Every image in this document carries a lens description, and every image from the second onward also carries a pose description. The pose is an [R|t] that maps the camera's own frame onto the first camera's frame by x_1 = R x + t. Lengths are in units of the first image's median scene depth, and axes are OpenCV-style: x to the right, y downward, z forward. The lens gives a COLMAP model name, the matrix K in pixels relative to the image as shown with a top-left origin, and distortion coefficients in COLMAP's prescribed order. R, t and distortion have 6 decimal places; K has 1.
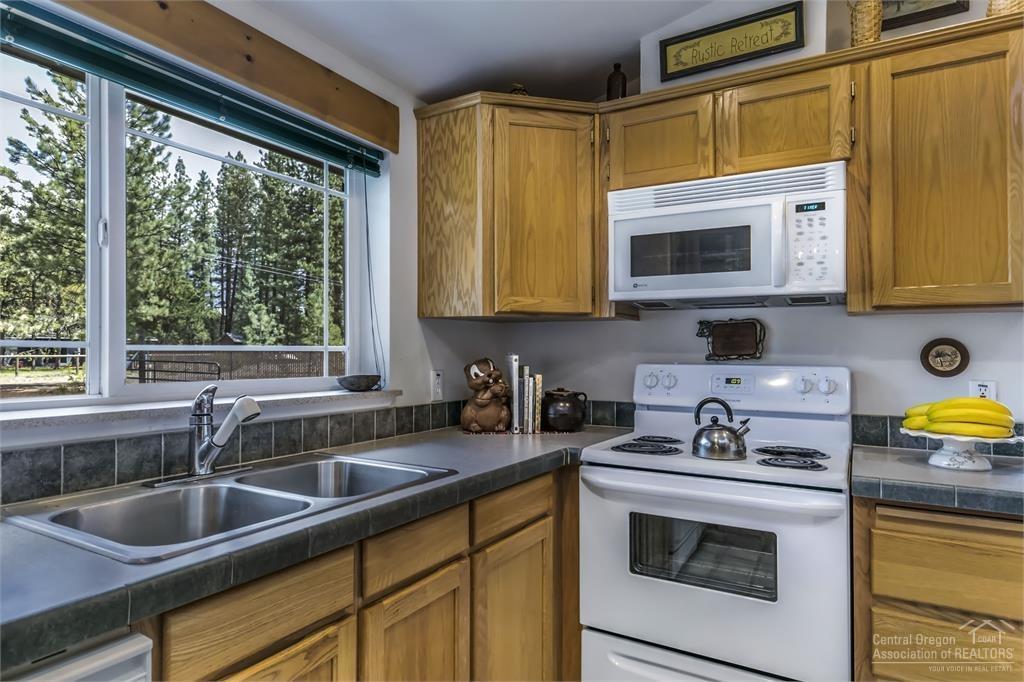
lens RADIAL K [[609.6, 0, 471.2], [0, 609.6, 346.1], [0, 0, 1]] dist [0.005981, -0.001825]
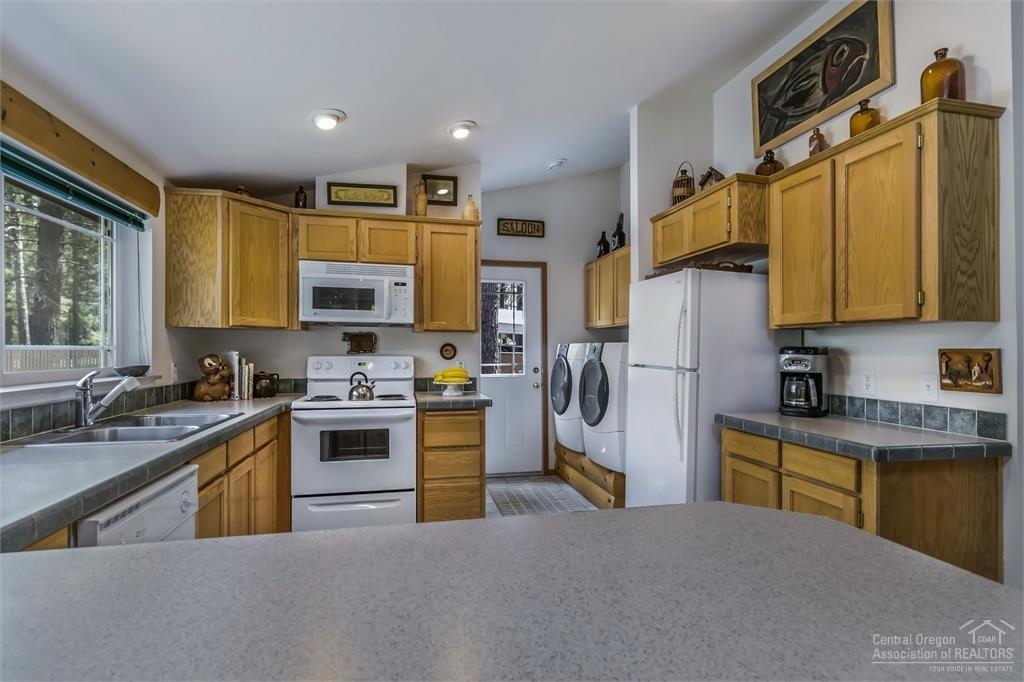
lens RADIAL K [[533.2, 0, 519.3], [0, 533.2, 348.5], [0, 0, 1]] dist [0.006168, 0.000141]
pose [[0.704646, -0.001471, 0.709558, -0.440390], [-0.008080, 0.999916, 0.010098, -0.014880], [-0.709513, -0.012849, 0.704575, -0.576990]]
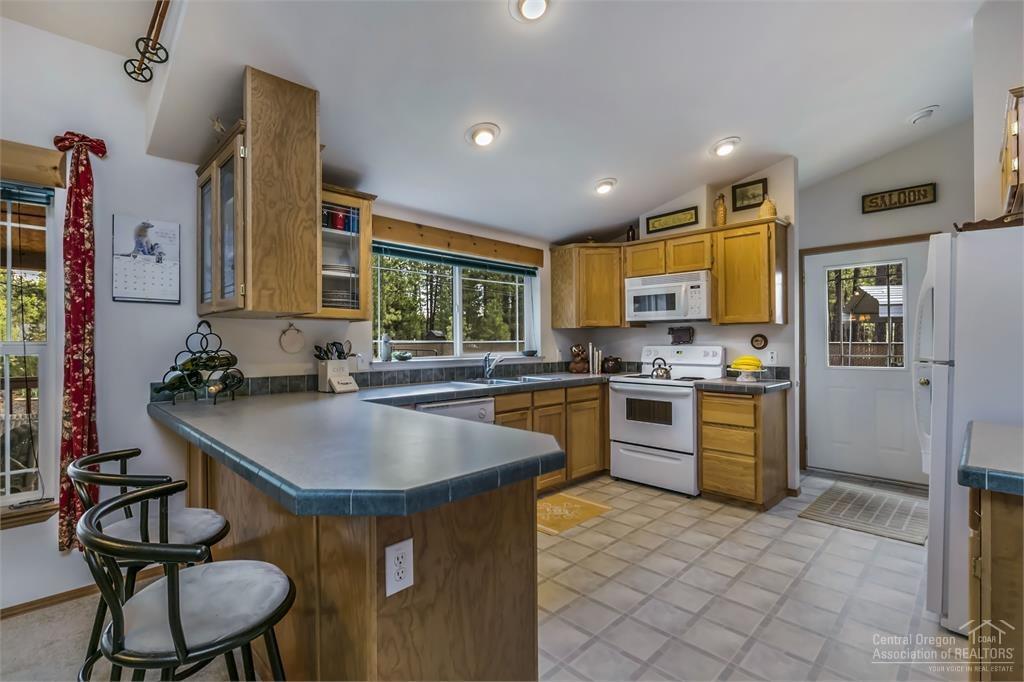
lens RADIAL K [[462.3, 0, 477.5], [0, 462.3, 348.9], [0, 0, 1]] dist [0.001897, -0.000249]
pose [[0.962309, -0.007328, -0.271861, 0.156503], [0.014062, 0.999640, 0.022832, -0.011701], [0.271596, -0.025795, 0.962066, -1.065680]]
